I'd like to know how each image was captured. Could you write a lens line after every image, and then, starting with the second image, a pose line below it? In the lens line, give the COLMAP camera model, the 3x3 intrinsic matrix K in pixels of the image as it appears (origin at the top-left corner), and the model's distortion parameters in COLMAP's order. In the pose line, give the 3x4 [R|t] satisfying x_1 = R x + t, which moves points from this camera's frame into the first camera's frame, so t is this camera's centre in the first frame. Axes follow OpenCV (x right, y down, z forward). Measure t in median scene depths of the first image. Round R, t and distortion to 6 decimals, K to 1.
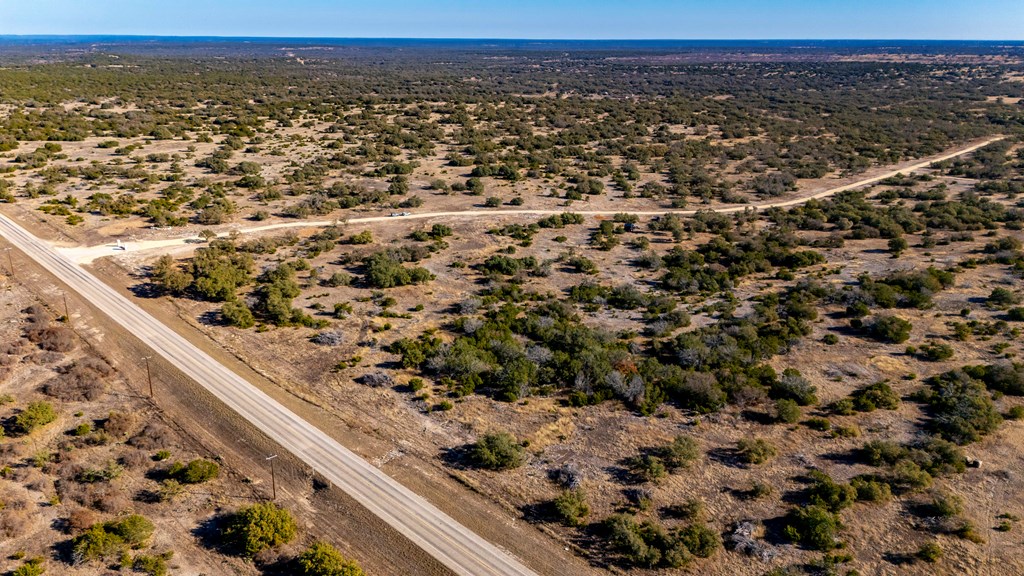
lens RADIAL K [[756.3, 0, 511.5], [0, 756.3, 290.7], [0, 0, 1]] dist [0.037071, -0.011903]
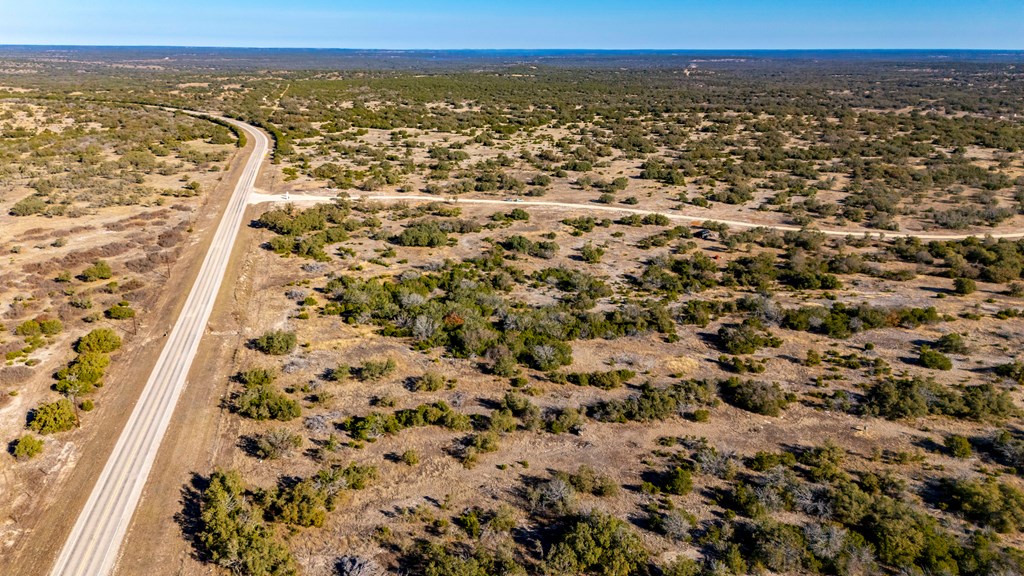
lens RADIAL K [[756.3, 0, 514.2], [0, 756.3, 285.8], [0, 0, 1]] dist [0.037071, -0.011903]
pose [[0.859751, 0.152504, -0.487413, 0.855517], [-0.162402, 0.986475, 0.022190, 0.006213], [0.484204, 0.060079, 0.872890, -0.012335]]
